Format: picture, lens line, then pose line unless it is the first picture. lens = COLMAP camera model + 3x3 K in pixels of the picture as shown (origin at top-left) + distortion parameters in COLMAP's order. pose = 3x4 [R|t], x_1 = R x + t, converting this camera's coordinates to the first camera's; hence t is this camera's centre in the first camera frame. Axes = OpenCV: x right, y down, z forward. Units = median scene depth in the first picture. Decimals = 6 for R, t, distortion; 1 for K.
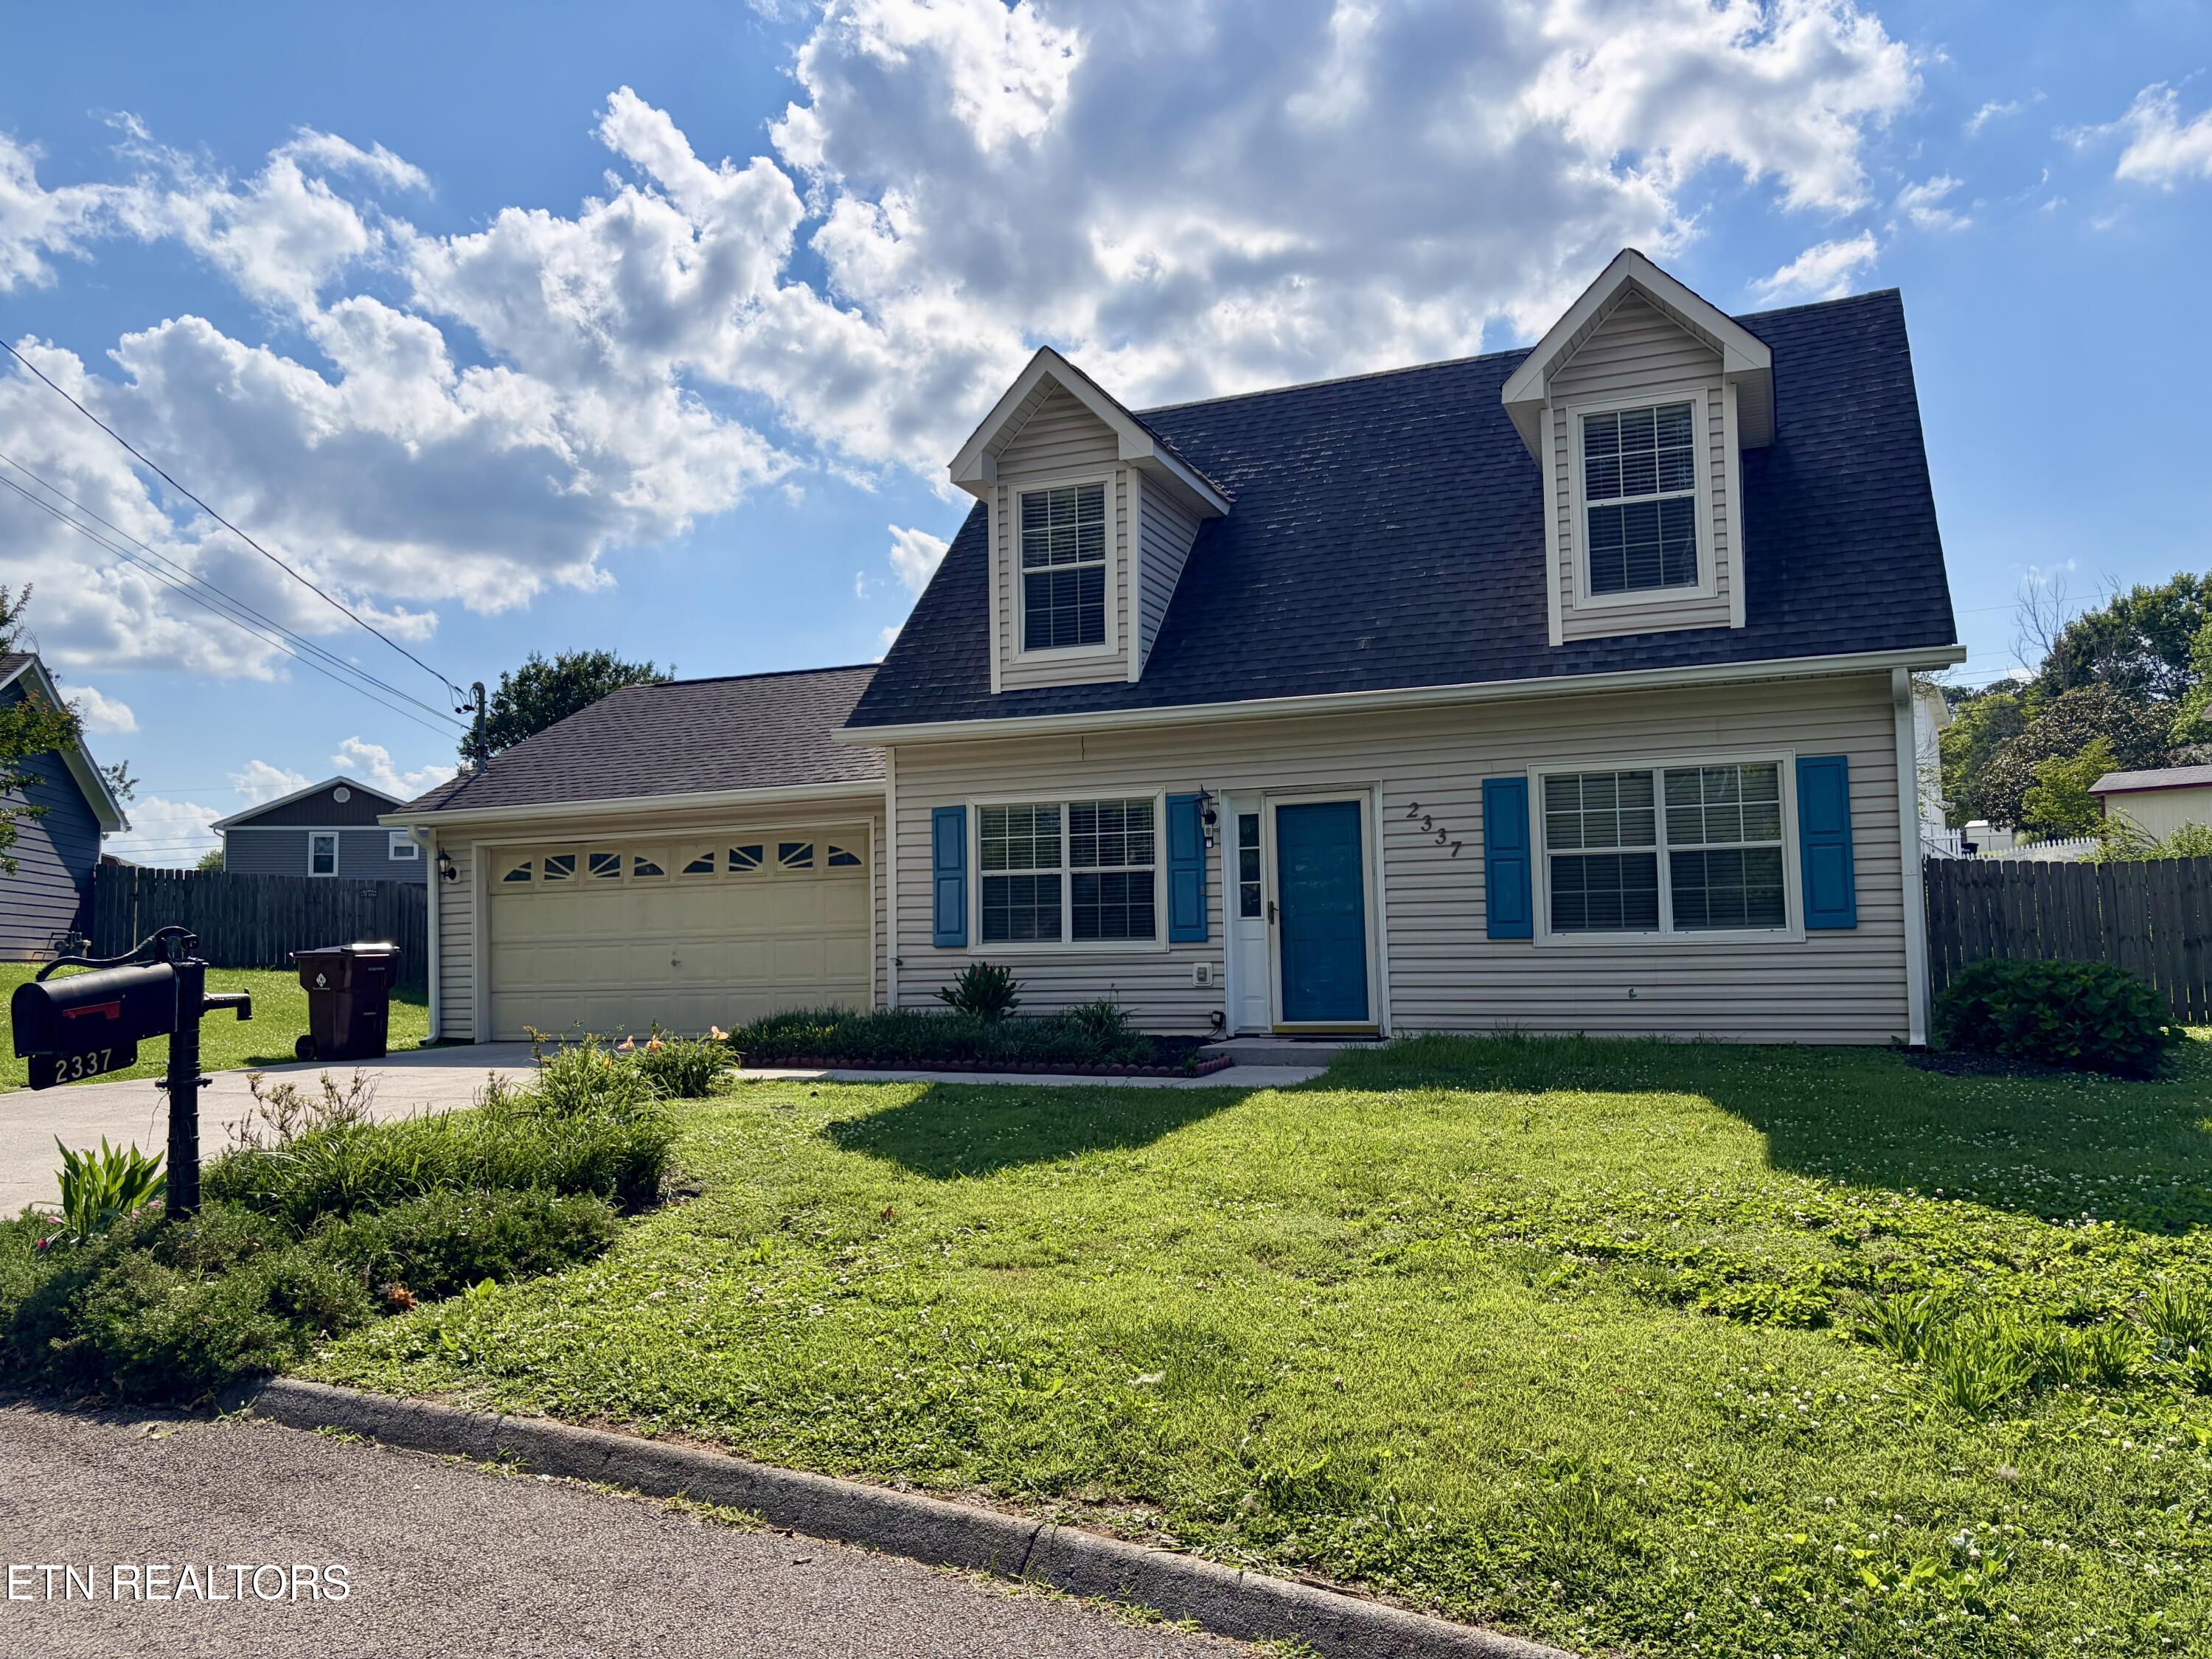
lens RADIAL K [[1686.2, 0, 1067.6], [0, 1686.2, 832.5], [0, 0, 1]] dist [0.011194, 0.002067]
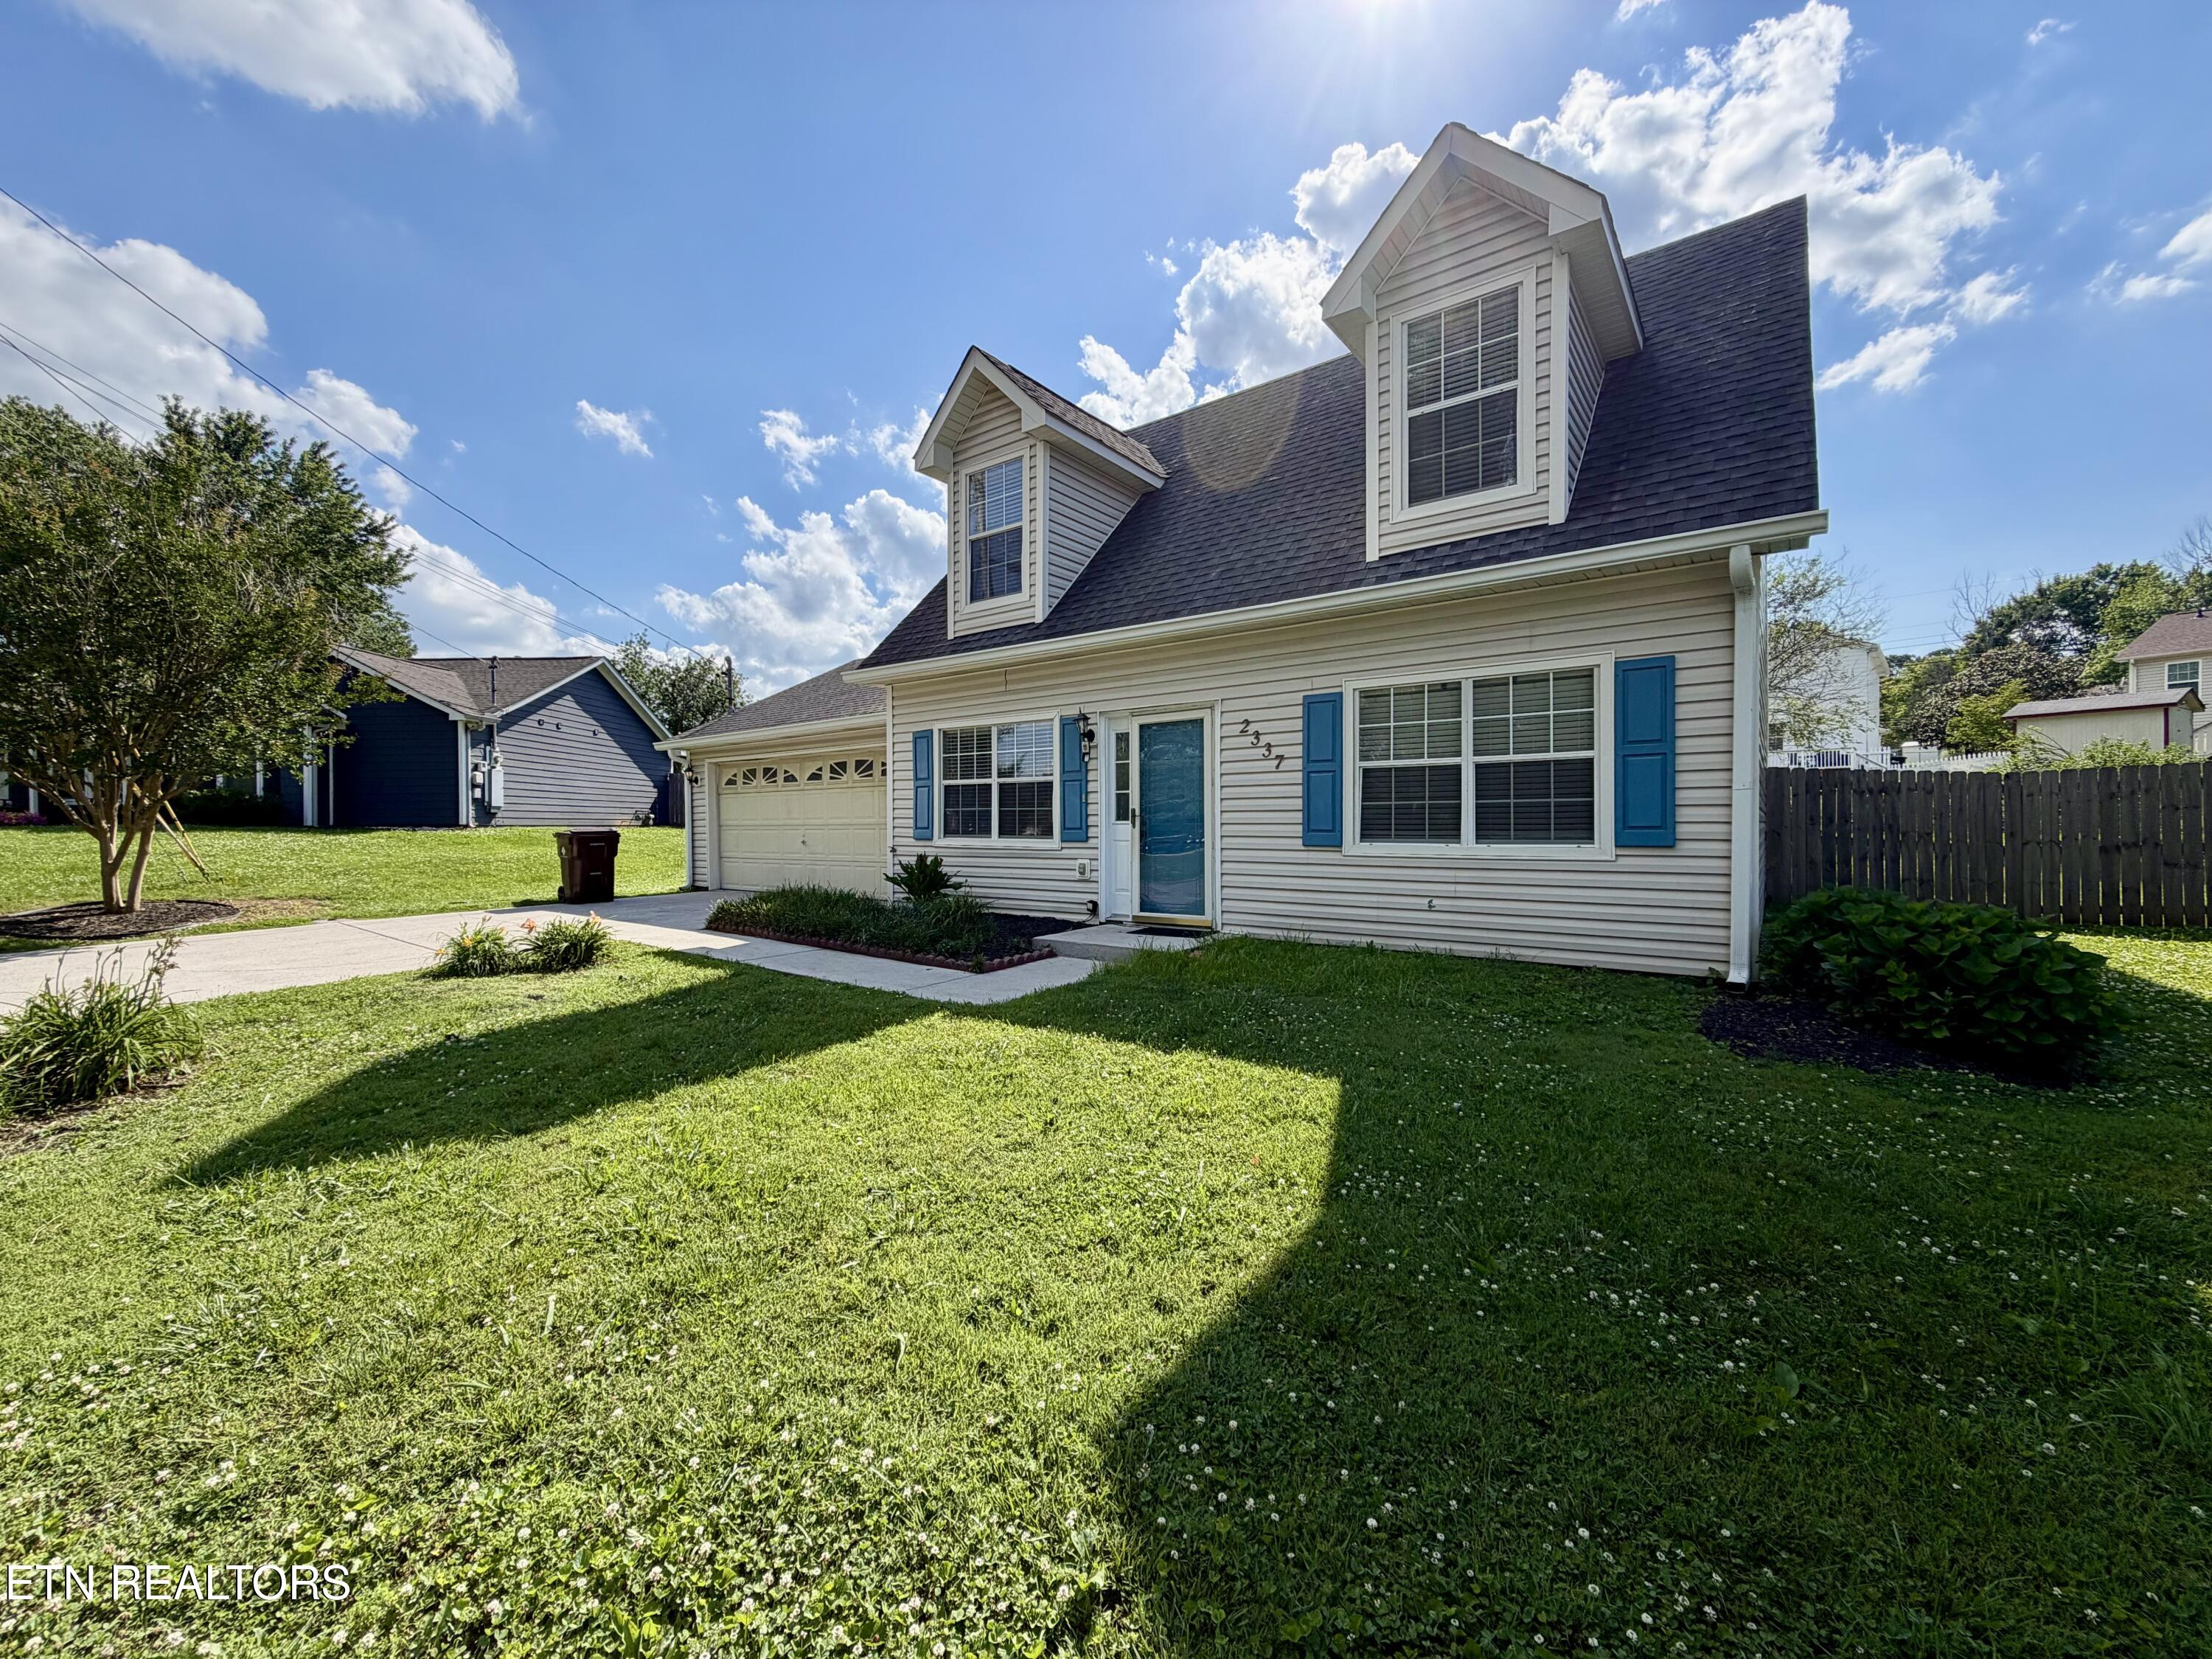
lens RADIAL K [[879.3, 0, 1100.9], [0, 879.3, 832.4], [0, 0, 1]] dist [-0.000399, 0.000763]
pose [[0.968263, 0.016163, -0.249412, 0.259337], [0.005776, 0.996193, 0.086979, 0.005197], [0.249868, -0.085659, 0.964483, 0.423599]]
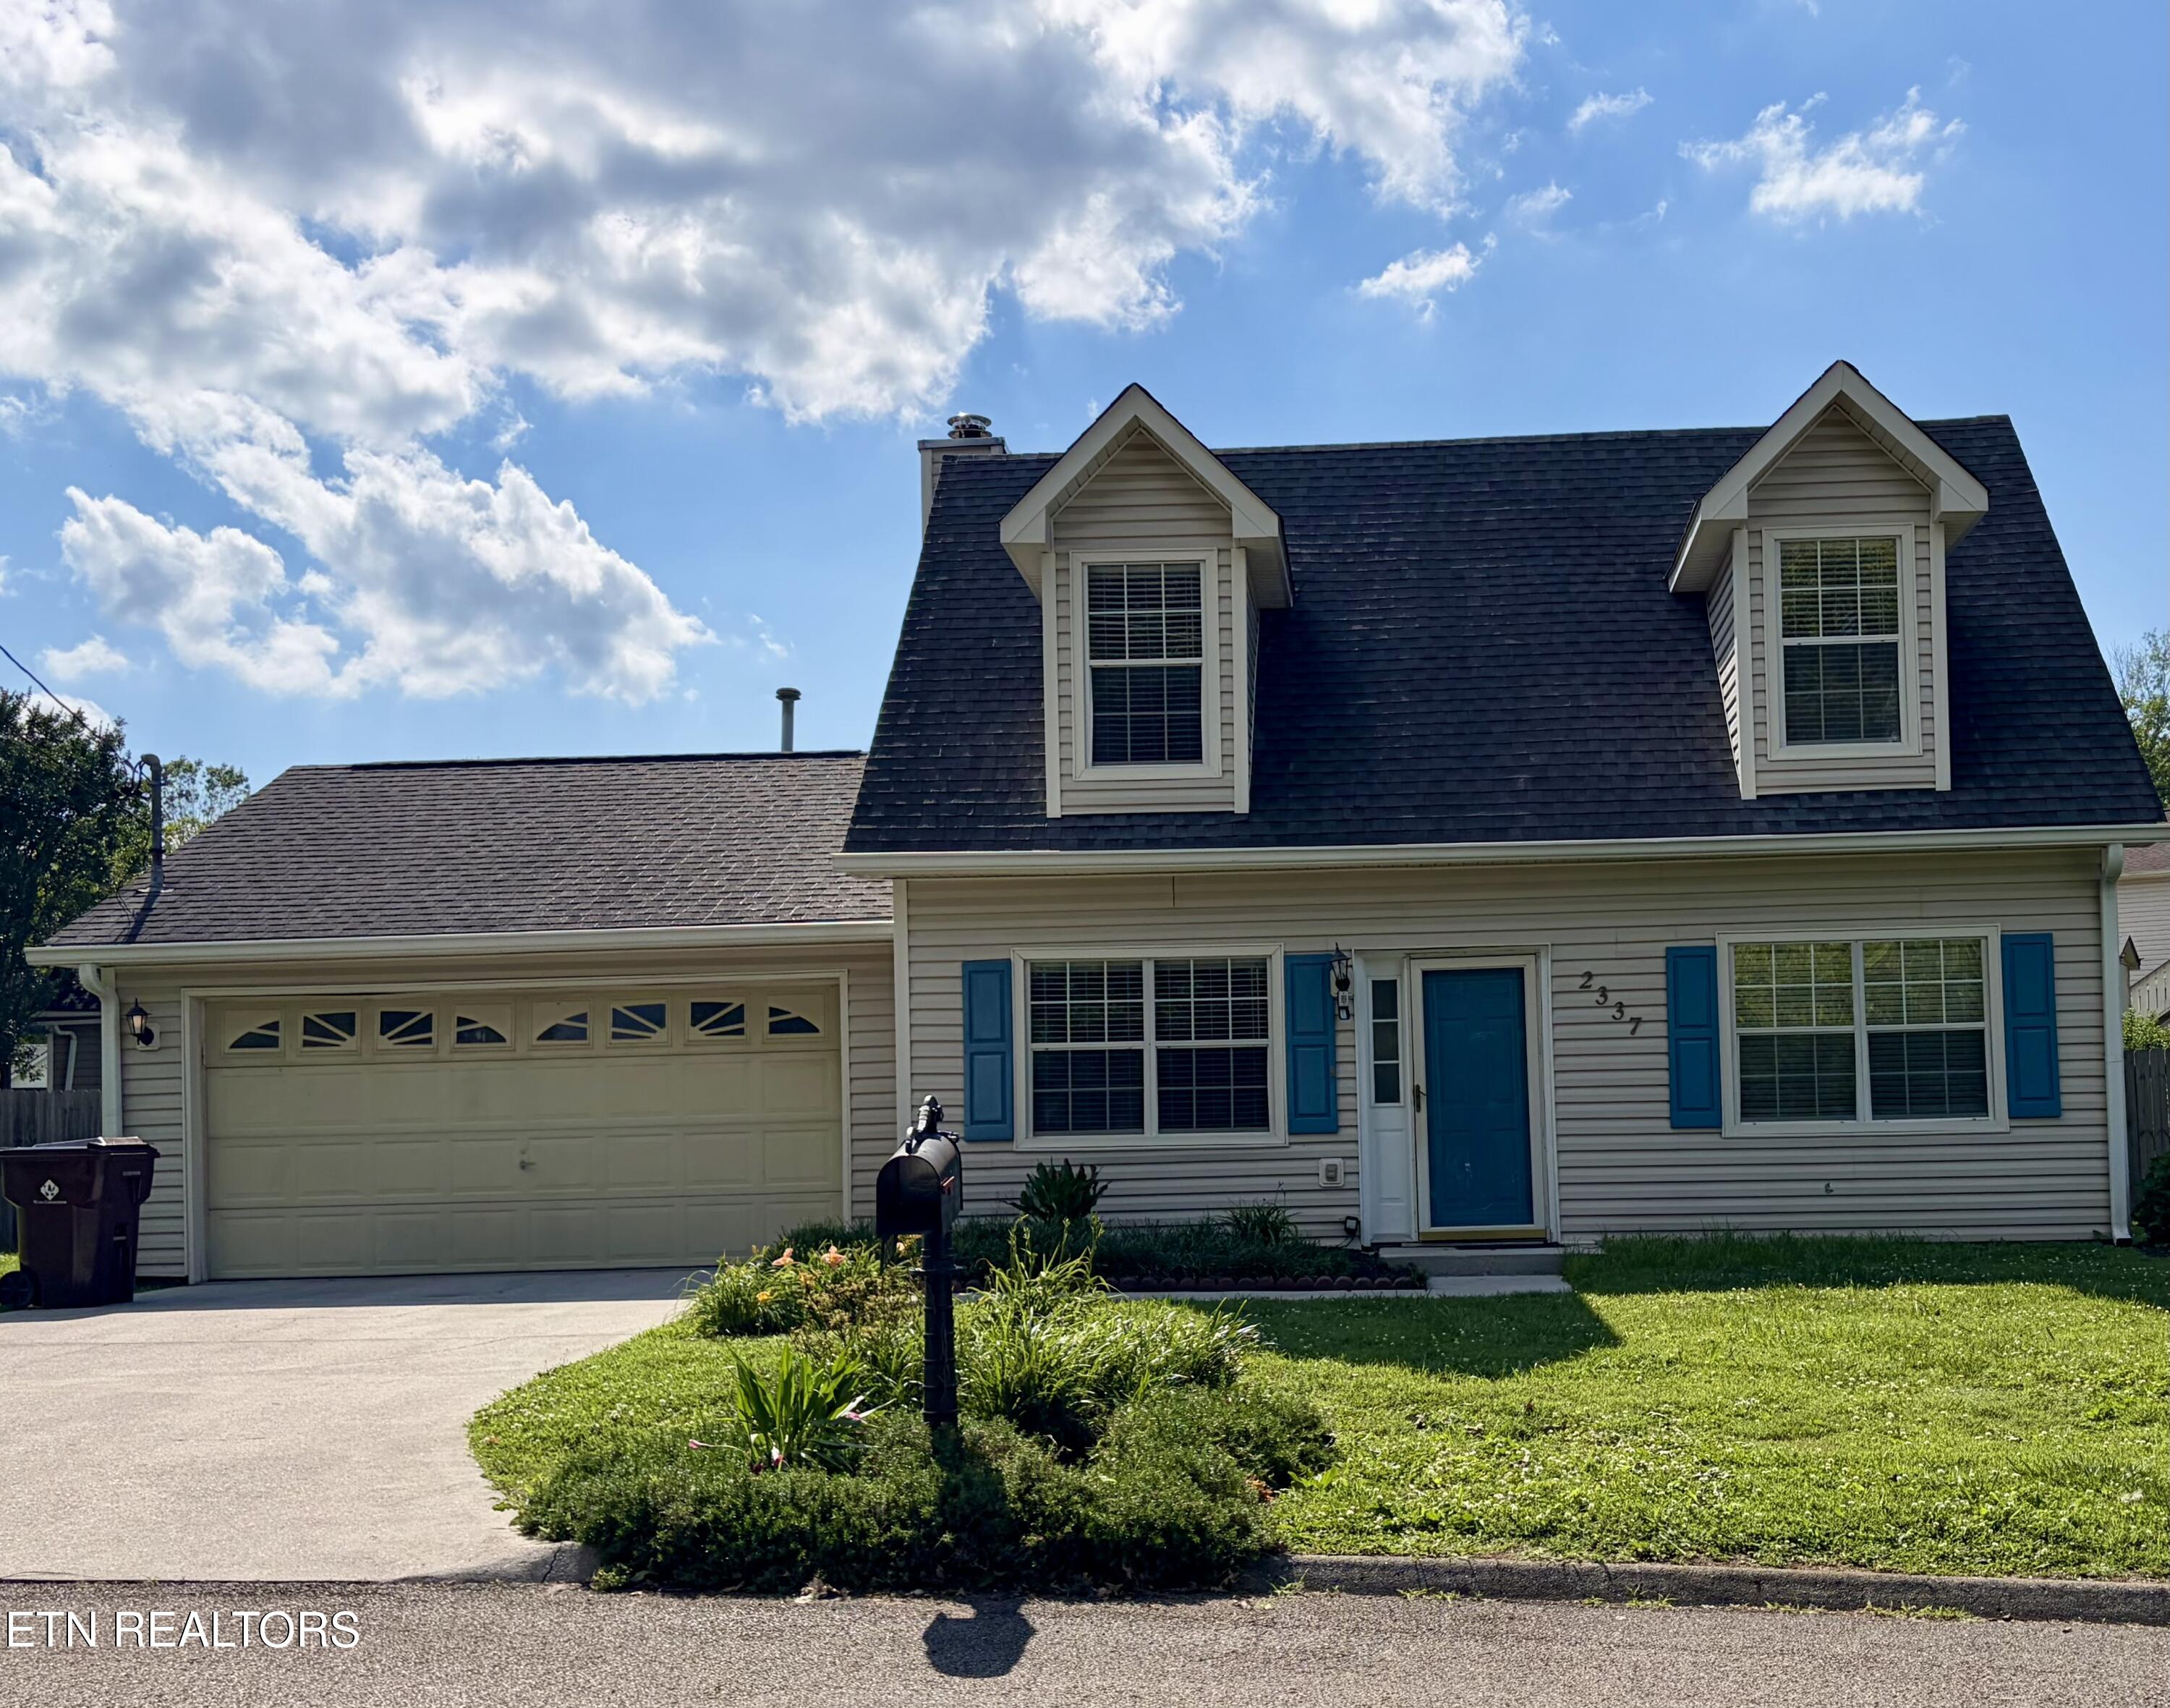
lens RADIAL K [[2407.8, 0, 1081.6], [0, 2407.8, 1031.6], [0, 0, 1]] dist [-0.010129, 0.117840]
pose [[0.939136, 0.011501, 0.343352, -0.463021], [-0.019716, 0.999597, 0.020444, -0.007055], [-0.342978, -0.025970, 0.938984, -0.069770]]
